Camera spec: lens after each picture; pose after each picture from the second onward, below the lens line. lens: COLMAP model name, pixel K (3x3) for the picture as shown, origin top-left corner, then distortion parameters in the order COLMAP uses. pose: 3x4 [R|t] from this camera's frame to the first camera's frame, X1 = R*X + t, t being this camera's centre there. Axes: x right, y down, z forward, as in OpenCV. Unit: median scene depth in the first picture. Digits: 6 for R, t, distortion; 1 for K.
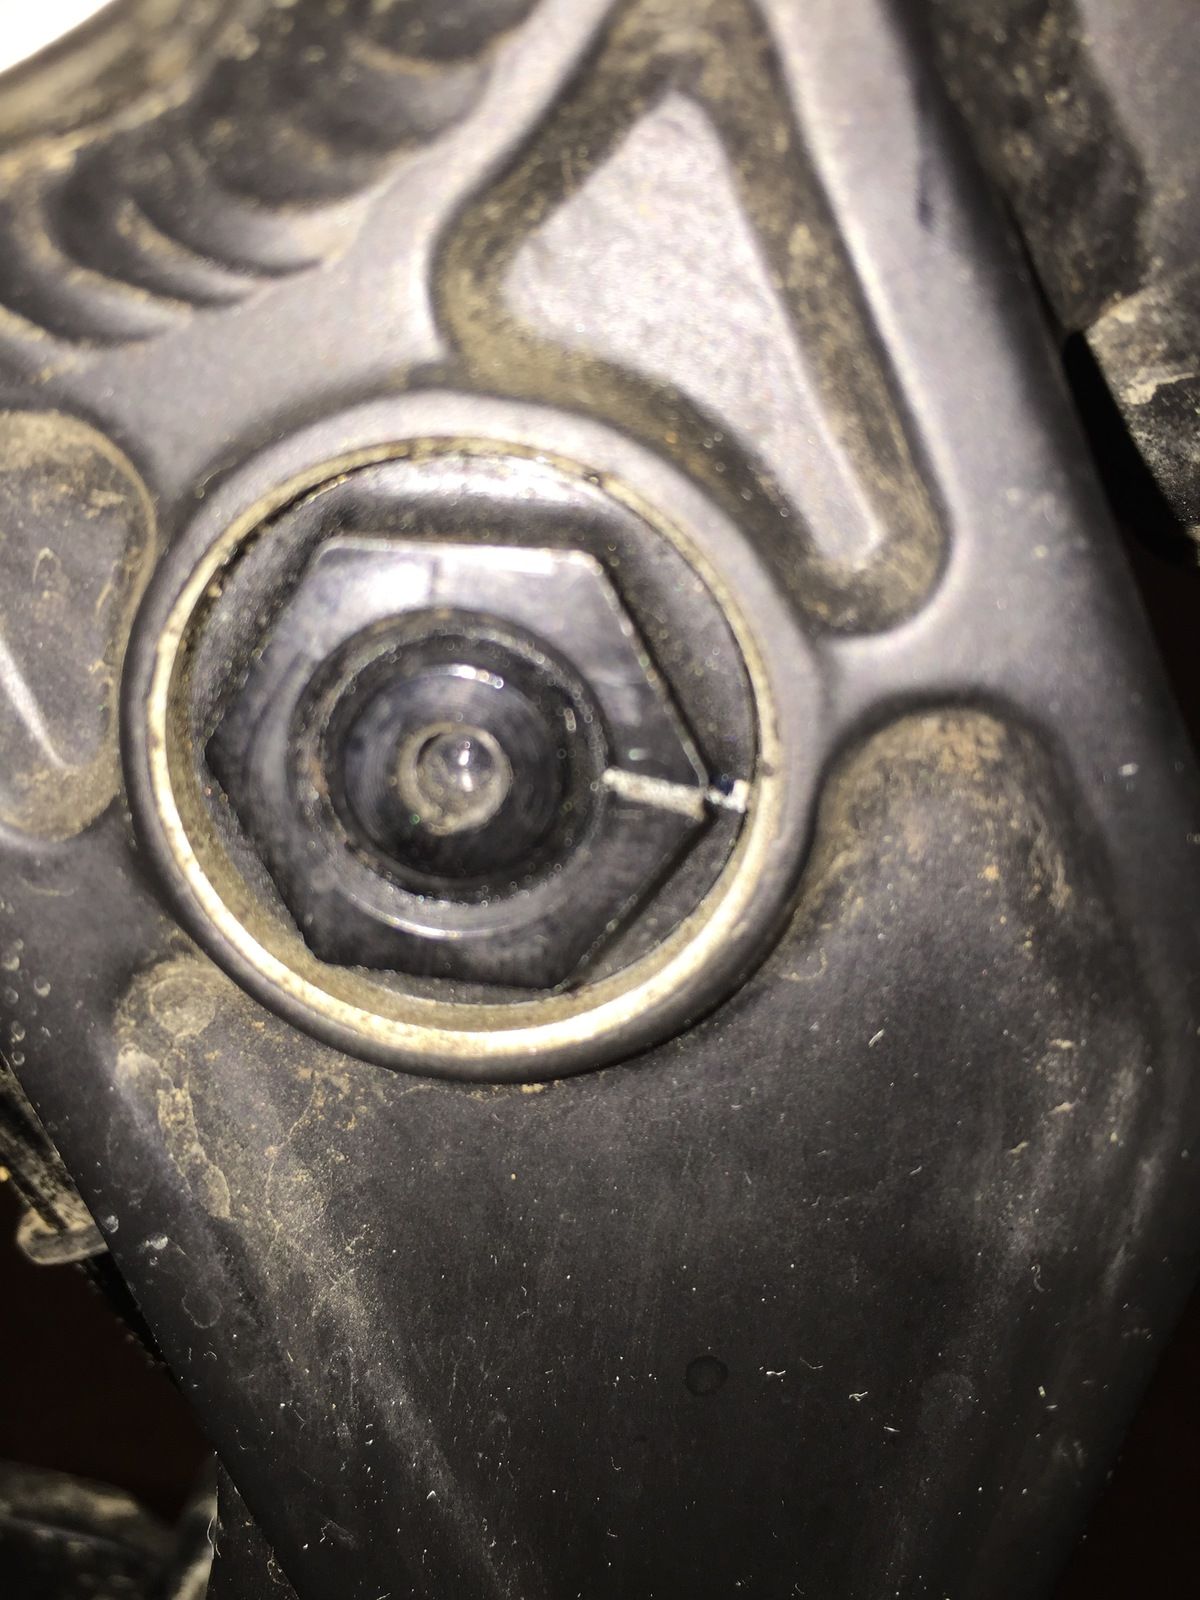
lens RADIAL K [[1468.9, 0, 600.0], [0, 1468.9, 800.0], [0, 0, 1]] dist [0.109377, -0.282008]
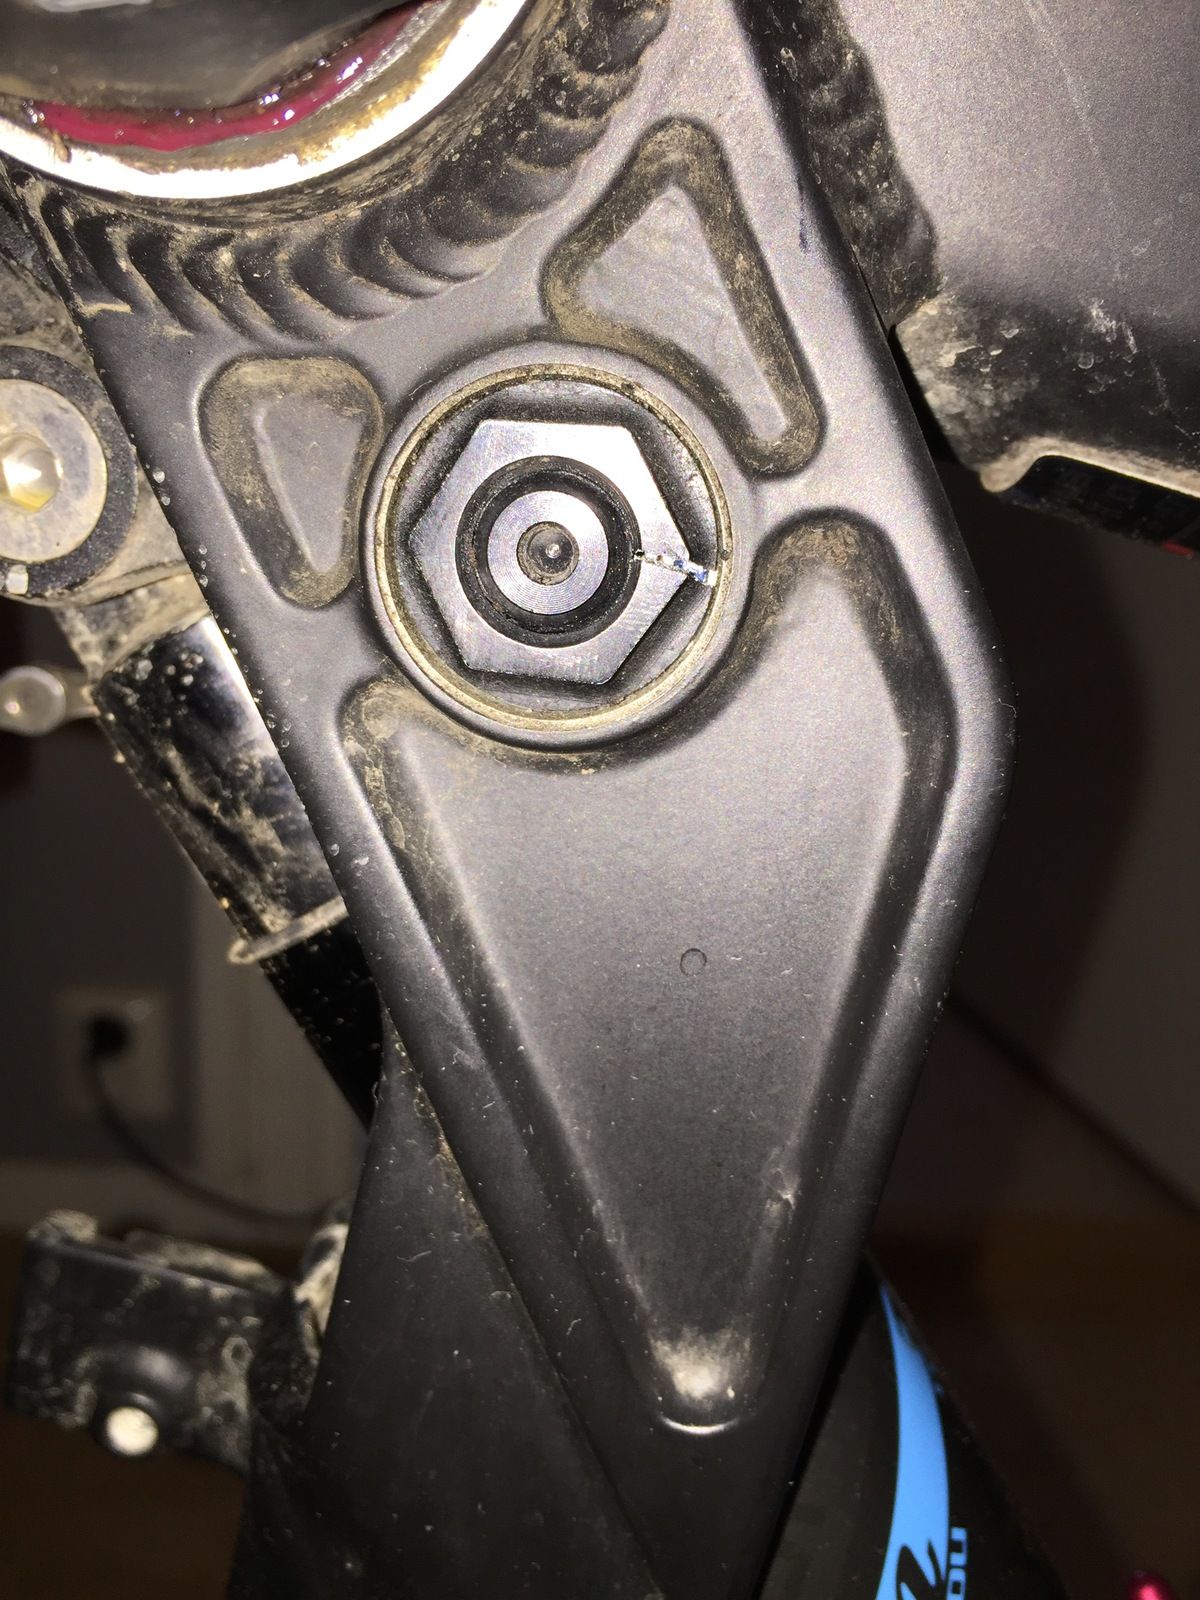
lens RADIAL K [[1468.9, 0, 600.0], [0, 1468.9, 800.0], [0, 0, 1]] dist [0.109377, -0.282008]
pose [[0.999825, 0.006415, -0.017562, -0.003347], [-0.007918, 0.996187, -0.086886, 0.432246], [0.016938, 0.087010, 0.996063, -0.750587]]
